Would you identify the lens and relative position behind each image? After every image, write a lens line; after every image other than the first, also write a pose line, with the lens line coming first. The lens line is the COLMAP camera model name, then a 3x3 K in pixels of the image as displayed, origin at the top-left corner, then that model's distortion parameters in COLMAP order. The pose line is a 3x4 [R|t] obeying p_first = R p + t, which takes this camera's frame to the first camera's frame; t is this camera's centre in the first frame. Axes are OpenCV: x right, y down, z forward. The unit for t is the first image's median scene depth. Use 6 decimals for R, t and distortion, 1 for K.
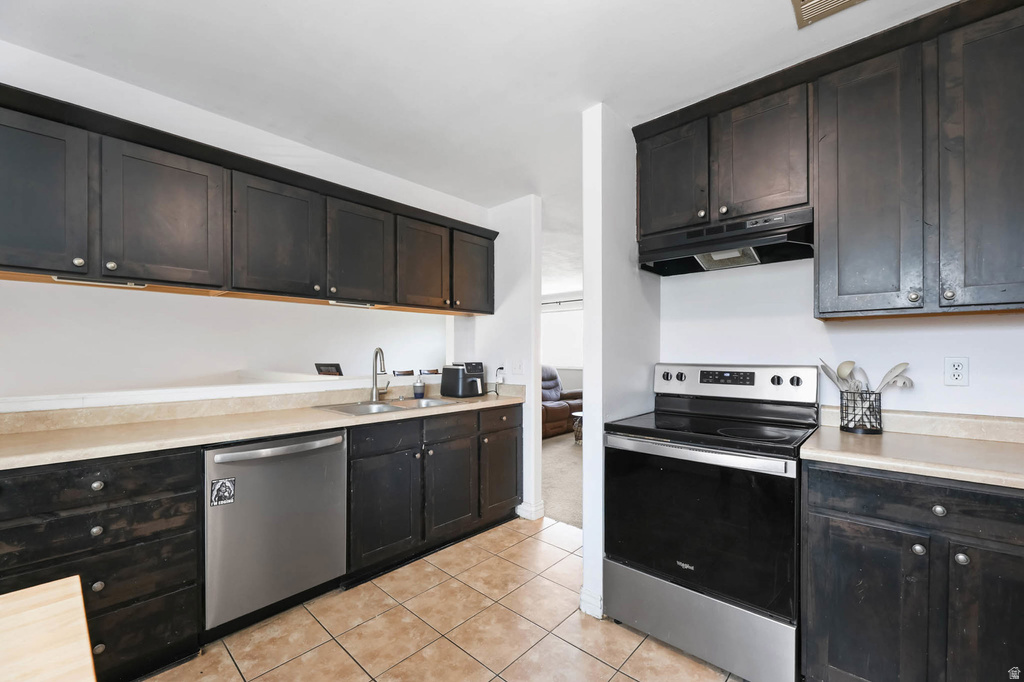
lens RADIAL K [[422.8, 0, 511.1], [0, 422.8, 352.2], [0, 0, 1]] dist [0.000627, -0.000690]
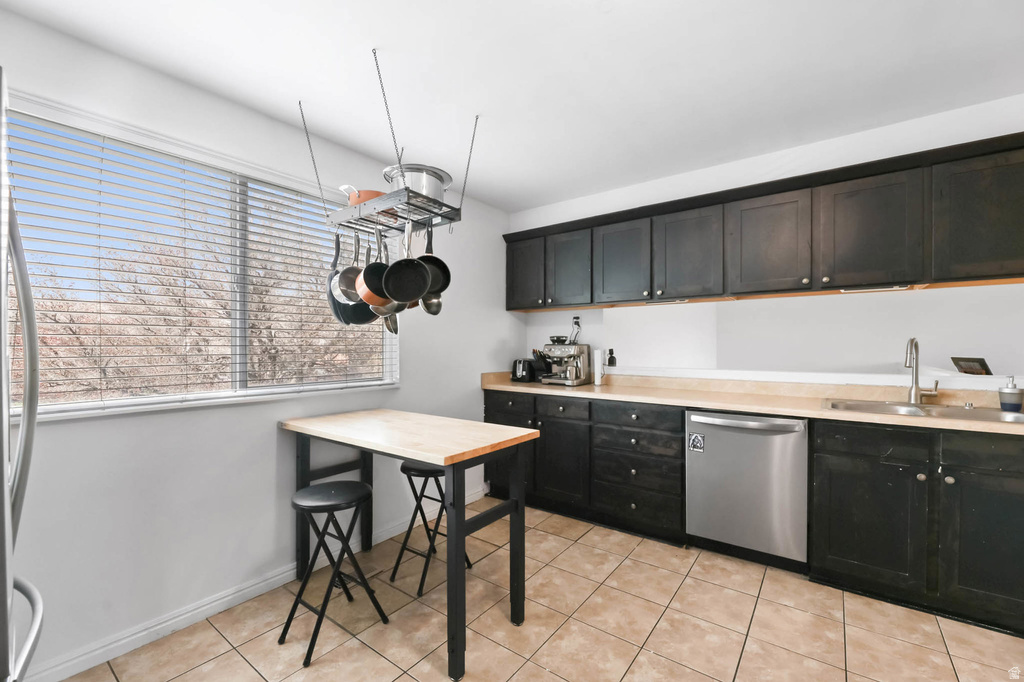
lens RADIAL K [[422.8, 0, 512.4], [0, 422.8, 346.6], [0, 0, 1]] dist [0.000627, -0.000690]
pose [[0.104238, 0.005541, -0.994537, 0.590364], [0.001574, 0.999982, 0.005736, 0.000863], [0.994551, -0.002163, 0.104227, 0.218441]]
